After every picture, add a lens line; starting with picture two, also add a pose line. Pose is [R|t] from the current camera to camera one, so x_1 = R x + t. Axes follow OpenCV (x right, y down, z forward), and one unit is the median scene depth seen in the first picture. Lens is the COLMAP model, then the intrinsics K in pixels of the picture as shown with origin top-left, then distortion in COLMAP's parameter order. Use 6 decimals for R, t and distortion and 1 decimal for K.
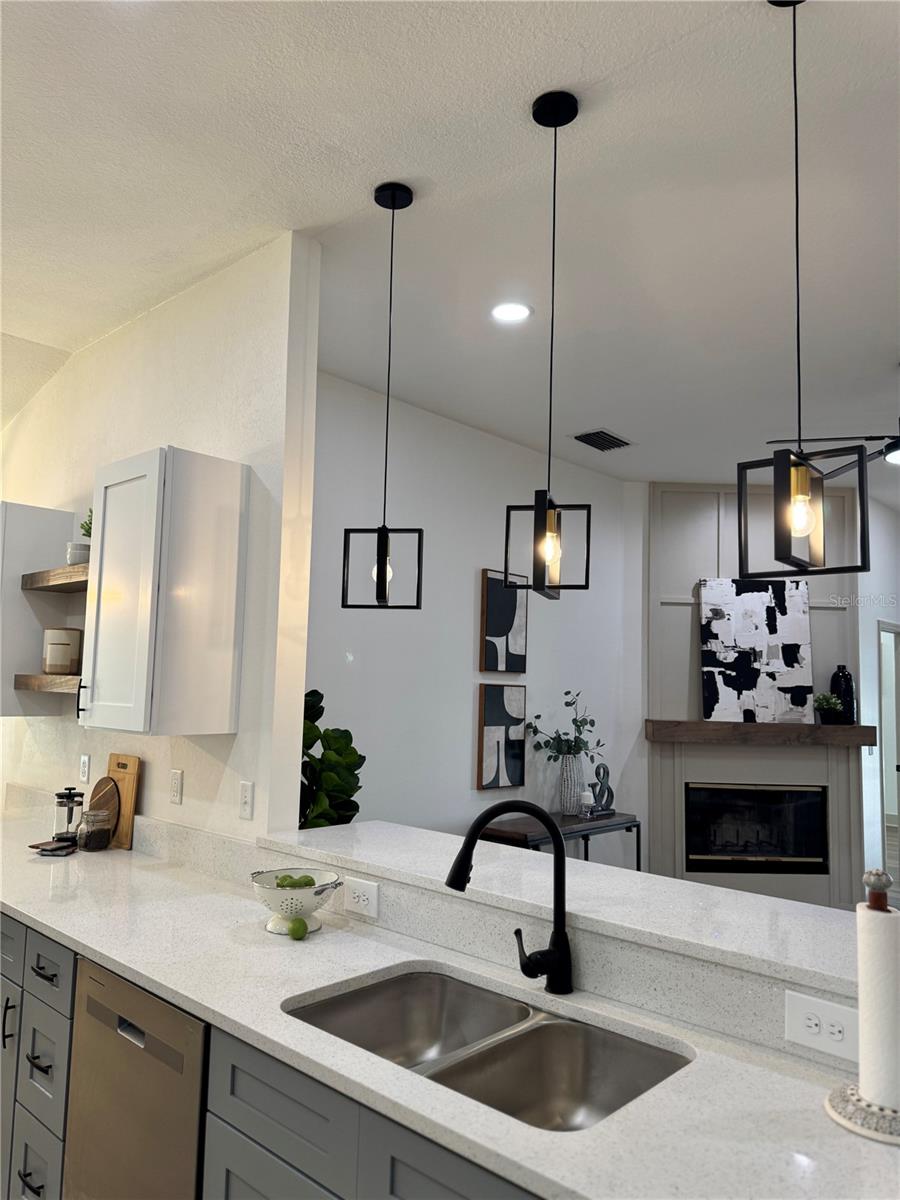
lens RADIAL K [[836.0, 0, 448.8], [0, 836.0, 607.6], [0, 0, 1]] dist [0.126783, -0.222082]
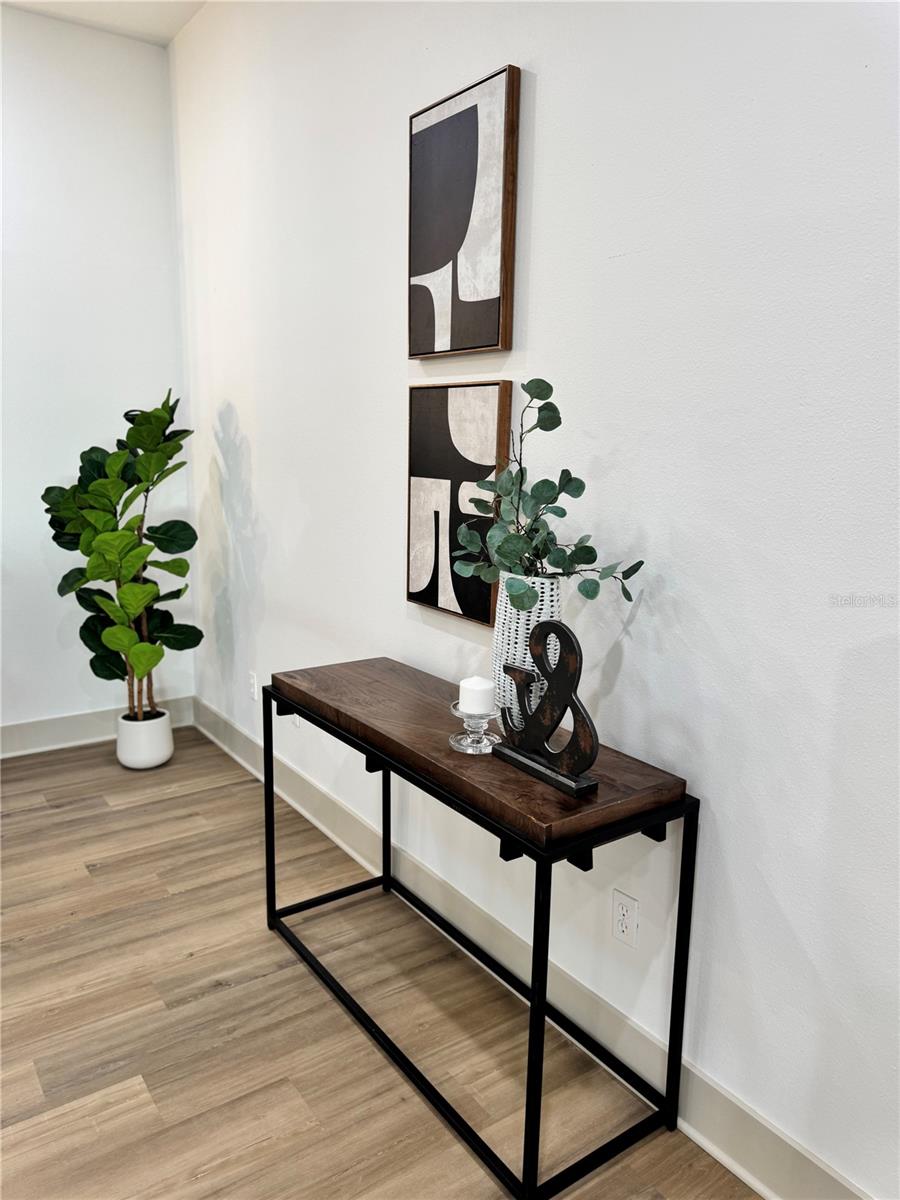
lens RADIAL K [[862.7, 0, 450.0], [0, 862.7, 600.0], [0, 0, 1]] dist [0.133781, -0.269584]
pose [[-0.191514, 0.156656, -0.968907, 0.440077], [0.069738, 0.986857, 0.145773, 0.116203], [0.979009, -0.039652, -0.199922, 0.922910]]
